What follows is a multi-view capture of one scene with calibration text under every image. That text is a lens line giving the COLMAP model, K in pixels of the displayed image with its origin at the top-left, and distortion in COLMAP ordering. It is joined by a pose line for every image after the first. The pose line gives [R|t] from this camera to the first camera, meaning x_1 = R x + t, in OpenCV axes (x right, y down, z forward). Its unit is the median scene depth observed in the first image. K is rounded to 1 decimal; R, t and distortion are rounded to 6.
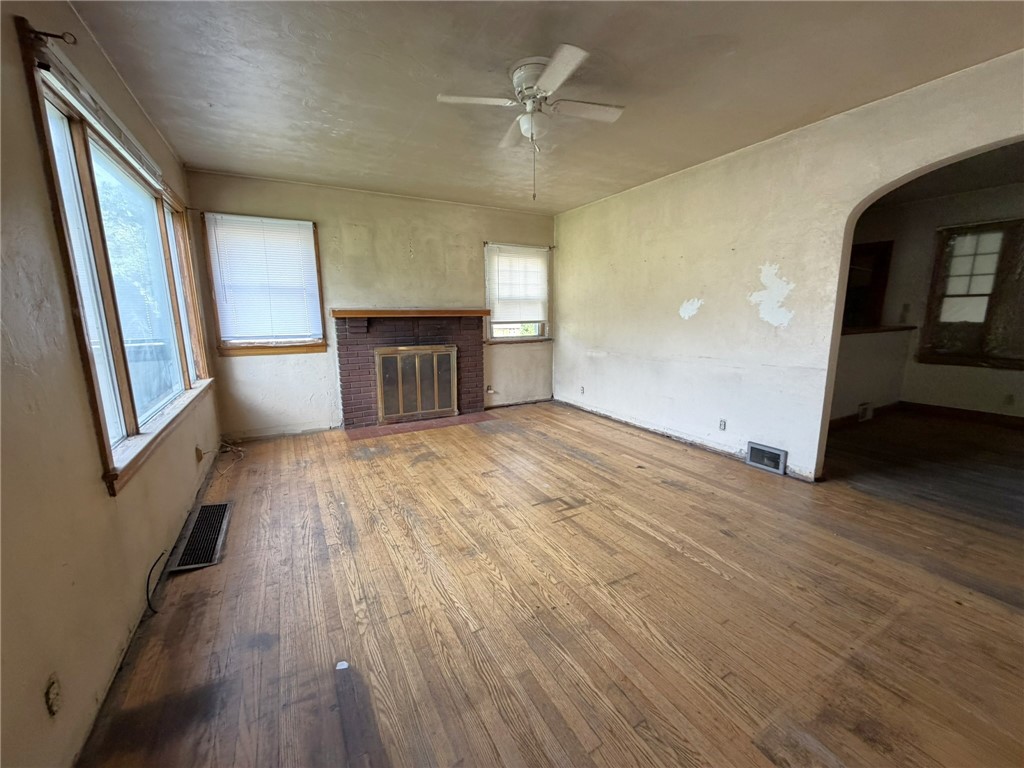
lens RADIAL K [[407.5, 0, 505.7], [0, 407.5, 386.0], [0, 0, 1]] dist [-0.003997, 0.000888]
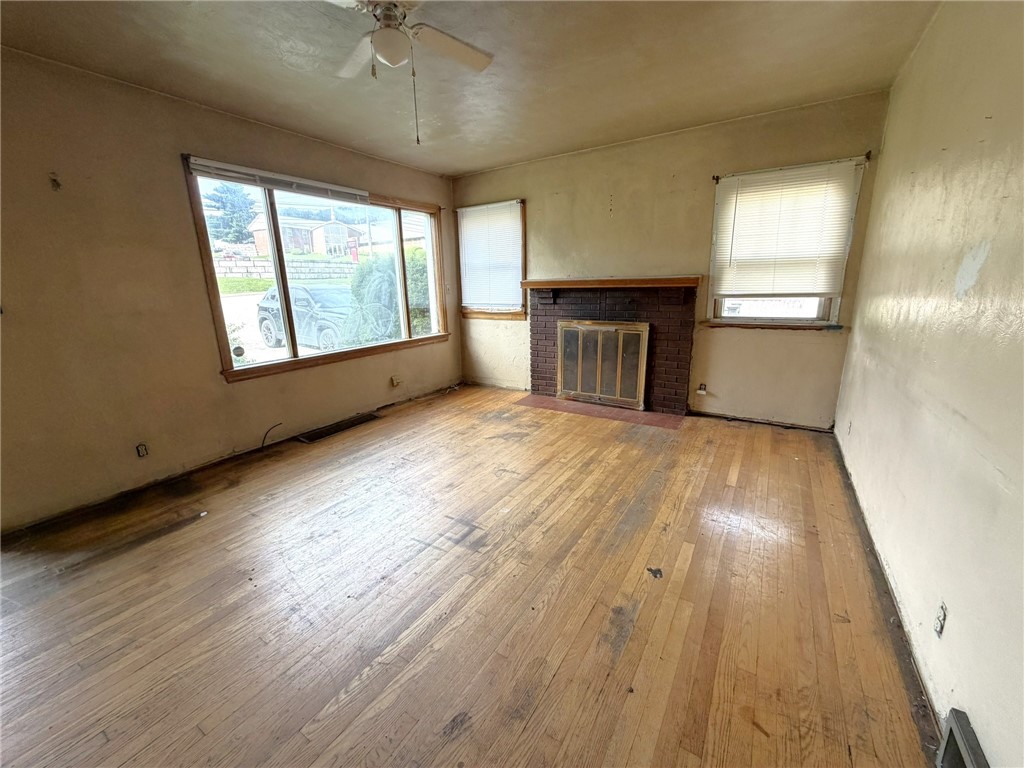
lens RADIAL K [[407.5, 0, 514.4], [0, 407.5, 386.1], [0, 0, 1]] dist [-0.003997, 0.000888]
pose [[0.482406, 0.208739, -0.850713, 0.502233], [-0.137094, 0.977215, 0.162038, -0.082464], [0.865153, 0.038459, 0.500032, 0.425873]]
